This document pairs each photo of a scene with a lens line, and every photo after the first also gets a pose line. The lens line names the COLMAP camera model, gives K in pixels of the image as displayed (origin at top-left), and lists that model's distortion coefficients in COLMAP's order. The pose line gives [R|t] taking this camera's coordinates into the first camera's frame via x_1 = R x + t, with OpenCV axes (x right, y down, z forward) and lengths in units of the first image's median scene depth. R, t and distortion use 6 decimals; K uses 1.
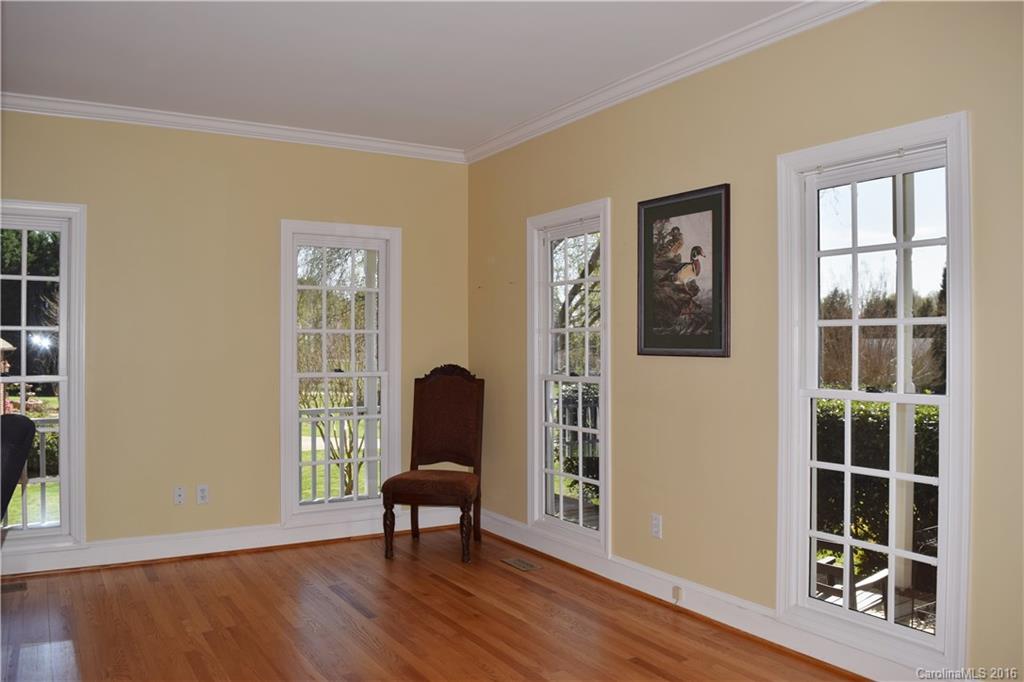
lens RADIAL K [[810.7, 0, 512.0], [0, 810.7, 341.0], [0, 0, 1]] dist [-0.093605, 0.024554]
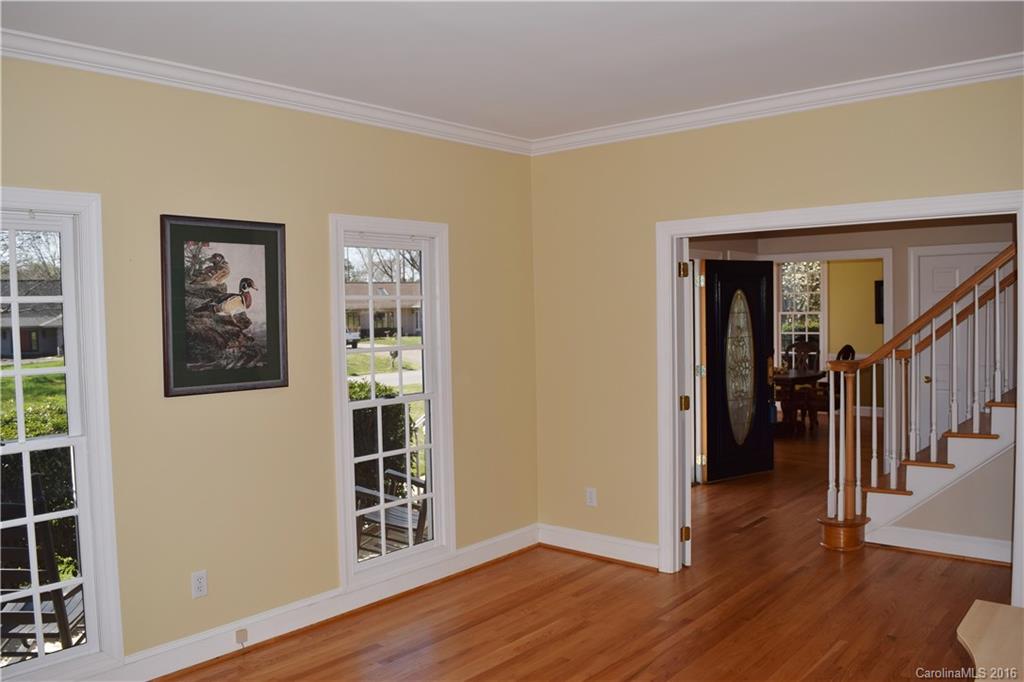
lens RADIAL K [[810.7, 0, 512.0], [0, 810.7, 341.0], [0, 0, 1]] dist [-0.093605, 0.024554]
pose [[-0.306237, -0.034618, 0.951326, -0.801854], [0.012847, 0.999097, 0.040492, -0.075911], [-0.951869, 0.024622, -0.305516, 0.987289]]
